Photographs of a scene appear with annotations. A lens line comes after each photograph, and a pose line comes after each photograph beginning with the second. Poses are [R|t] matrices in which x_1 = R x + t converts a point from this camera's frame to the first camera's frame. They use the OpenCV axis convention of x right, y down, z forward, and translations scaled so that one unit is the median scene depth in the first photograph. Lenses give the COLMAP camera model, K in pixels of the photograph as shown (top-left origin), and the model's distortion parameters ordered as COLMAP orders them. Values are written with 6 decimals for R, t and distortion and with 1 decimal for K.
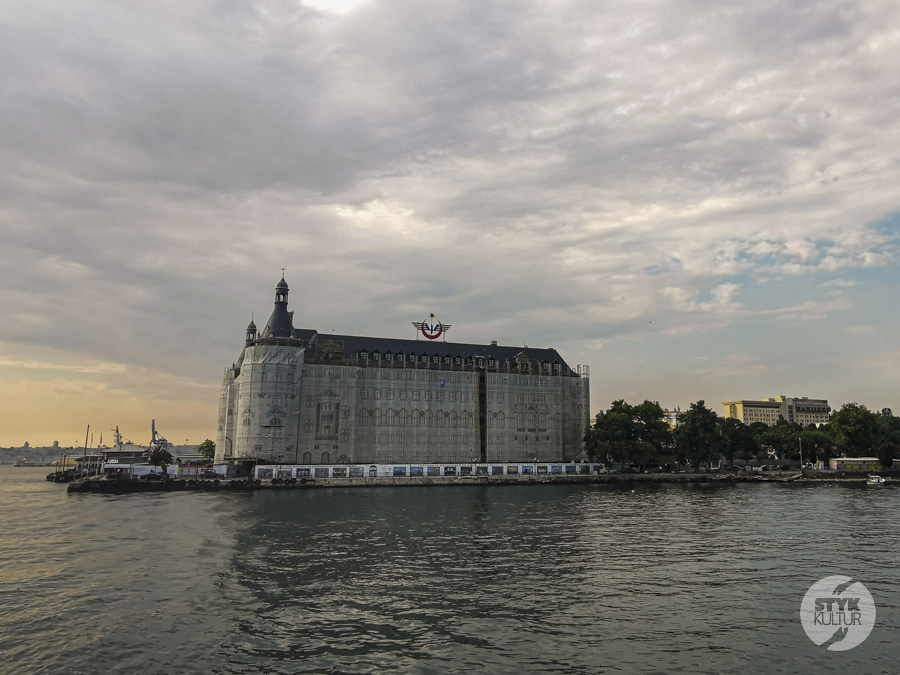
lens RADIAL K [[630.4, 0, 451.7], [0, 630.4, 341.7], [0, 0, 1]] dist [-0.004372, 0.018772]
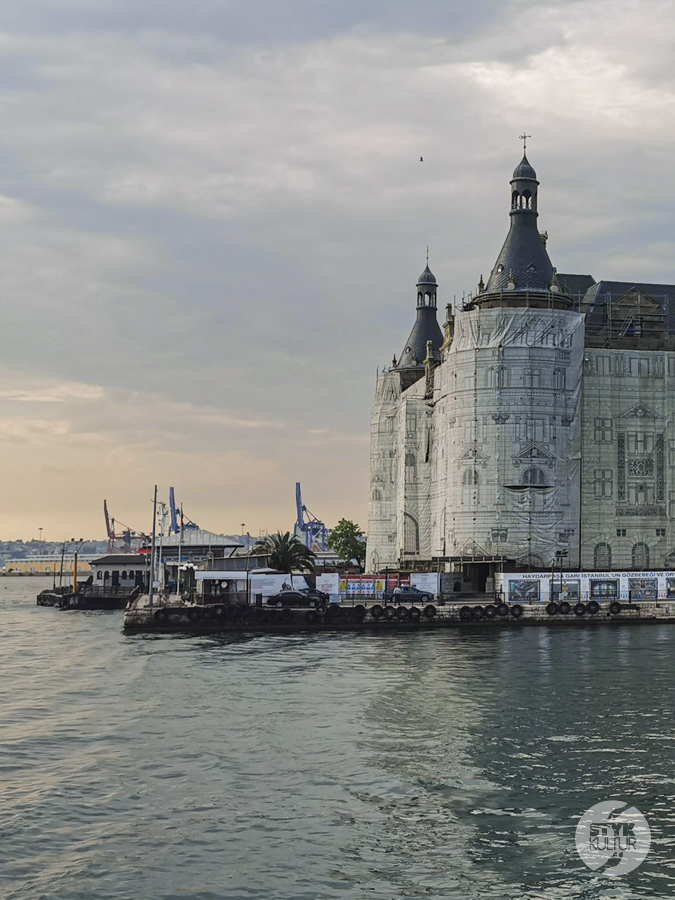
lens RADIAL K [[992.1, 0, 337.1], [0, 992.1, 448.5], [0, 0, 1]] dist [0.032097, 0.000000]
pose [[0.993613, -0.018159, -0.111371, -0.324996], [0.025701, 0.997444, 0.066664, 0.054109], [0.109876, -0.069100, 0.991540, 0.273722]]
